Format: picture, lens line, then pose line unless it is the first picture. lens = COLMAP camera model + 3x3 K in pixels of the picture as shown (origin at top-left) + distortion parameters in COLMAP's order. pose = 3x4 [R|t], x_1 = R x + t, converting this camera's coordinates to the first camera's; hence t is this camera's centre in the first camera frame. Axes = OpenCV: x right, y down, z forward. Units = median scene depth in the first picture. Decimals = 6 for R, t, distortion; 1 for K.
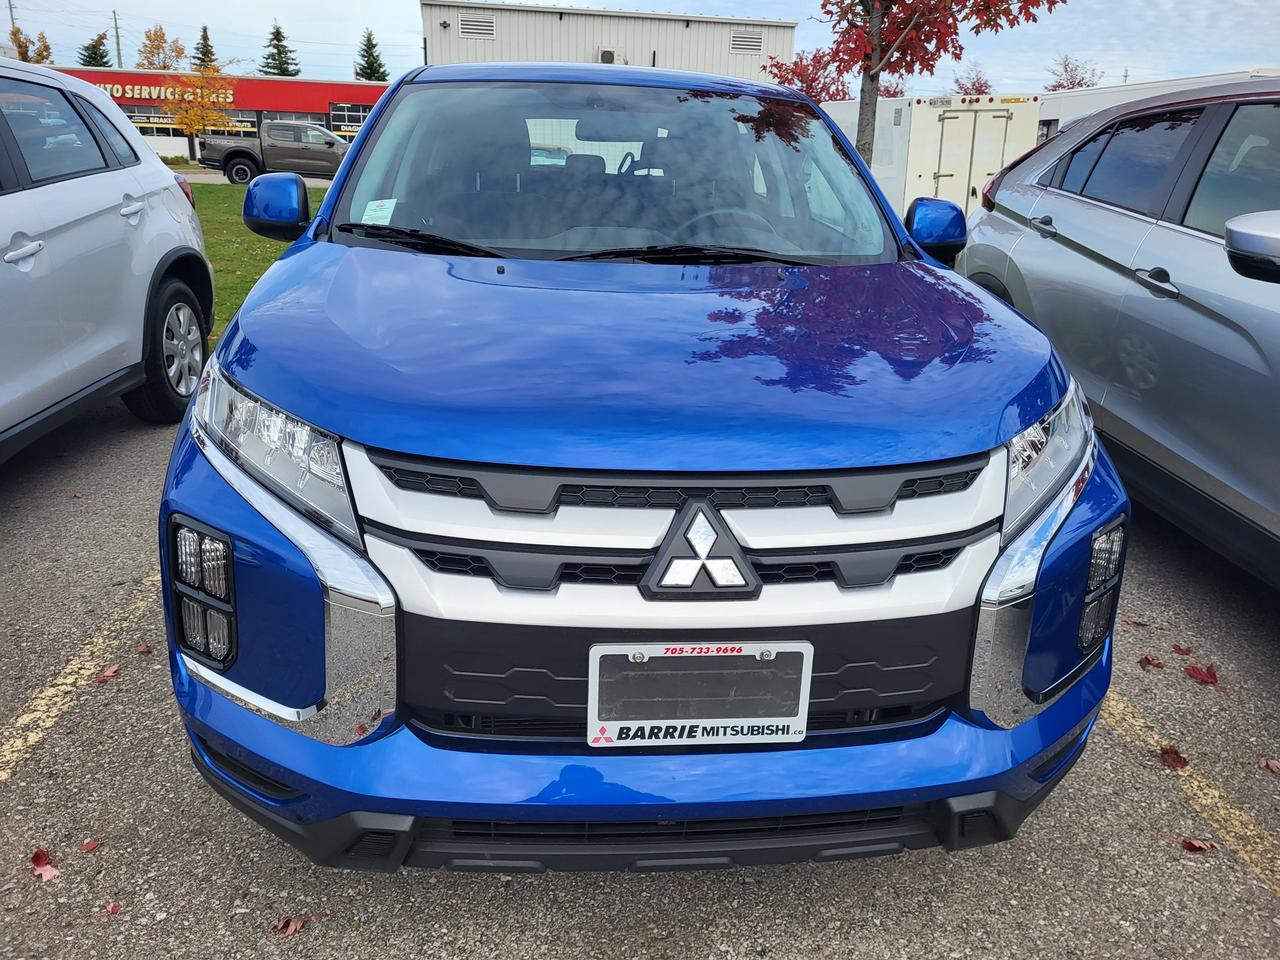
lens RADIAL K [[962.4, 0, 633.3], [0, 962.4, 471.1], [0, 0, 1]] dist [0.036845, -0.025499]
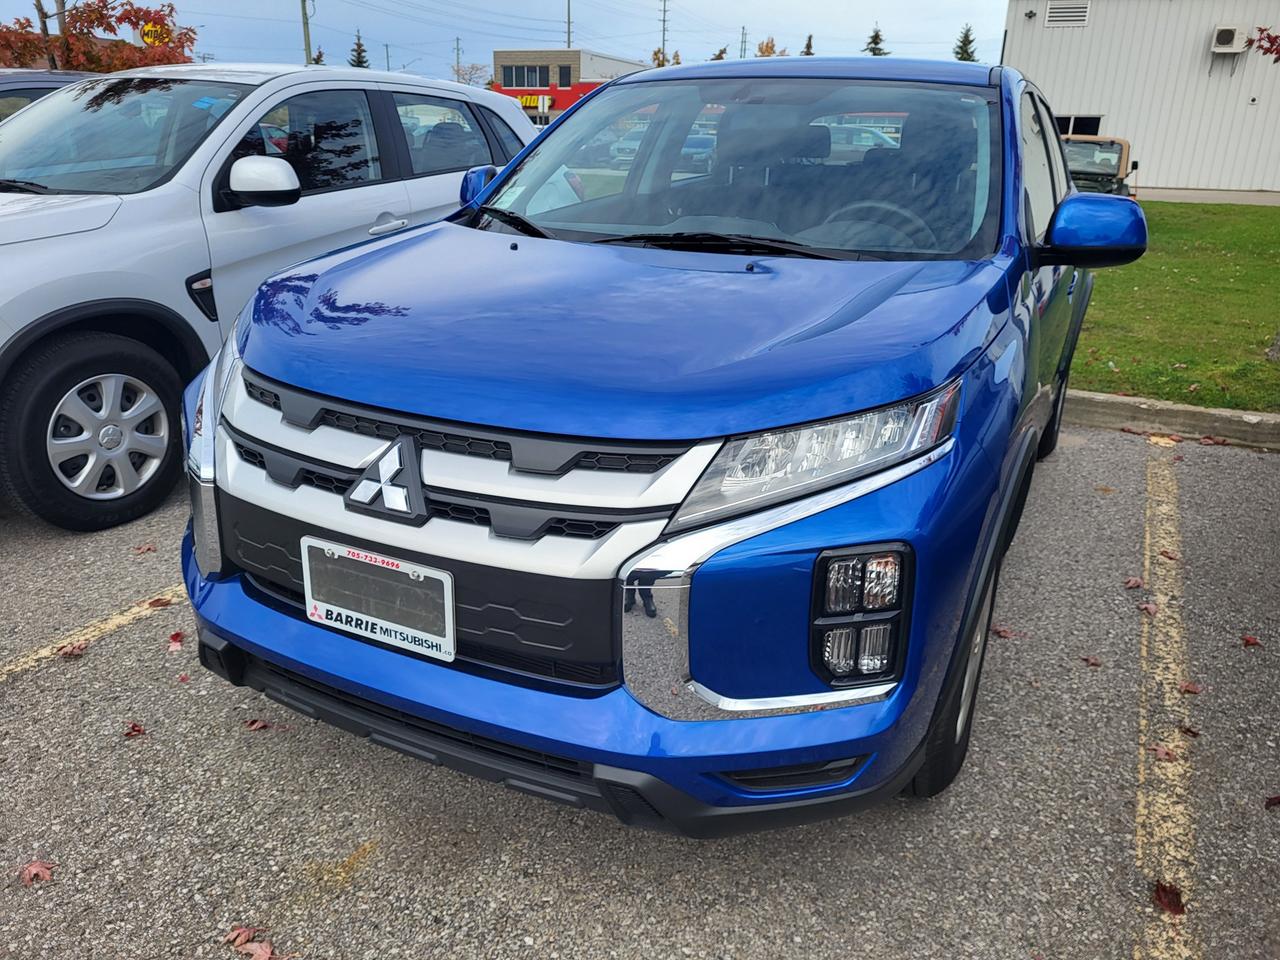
lens RADIAL K [[969.5, 0, 640.0], [0, 969.5, 480.0], [0, 0, 1]] dist [0.025086, -0.009580]
pose [[0.846246, 0.165102, -0.506567, 0.900269], [-0.161633, 0.985522, 0.051188, -0.024718], [0.507684, 0.038561, 0.860680, 0.123242]]
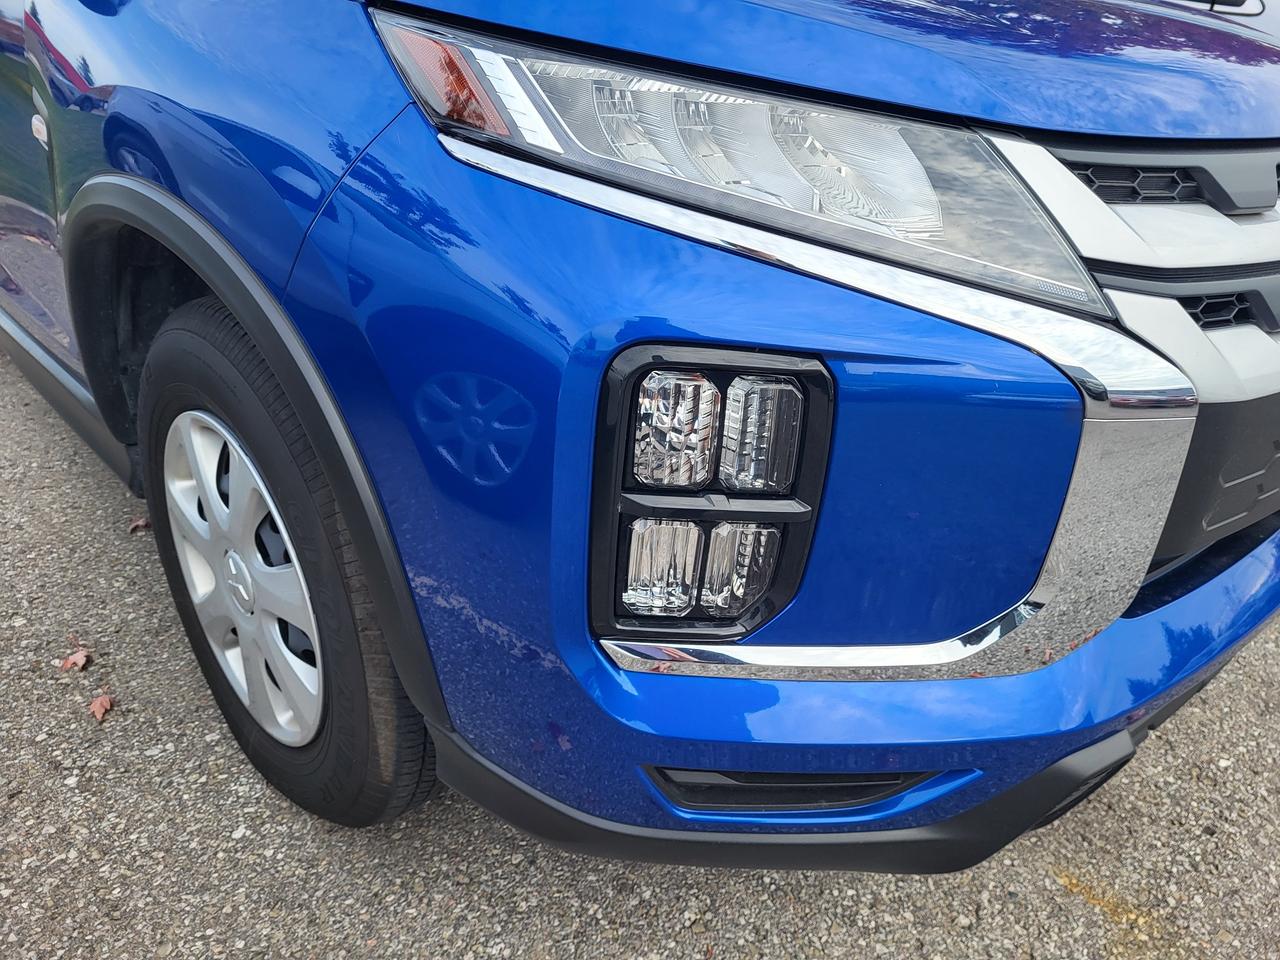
lens RADIAL K [[976.6, 0, 639.9], [0, 976.6, 497.3], [0, 0, 1]] dist [0.035821, -0.031584]
pose [[0.795775, -0.265254, 0.544410, -0.802671], [0.164464, 0.959844, 0.227267, 0.007814], [-0.582832, -0.091318, 0.807445, 0.677128]]
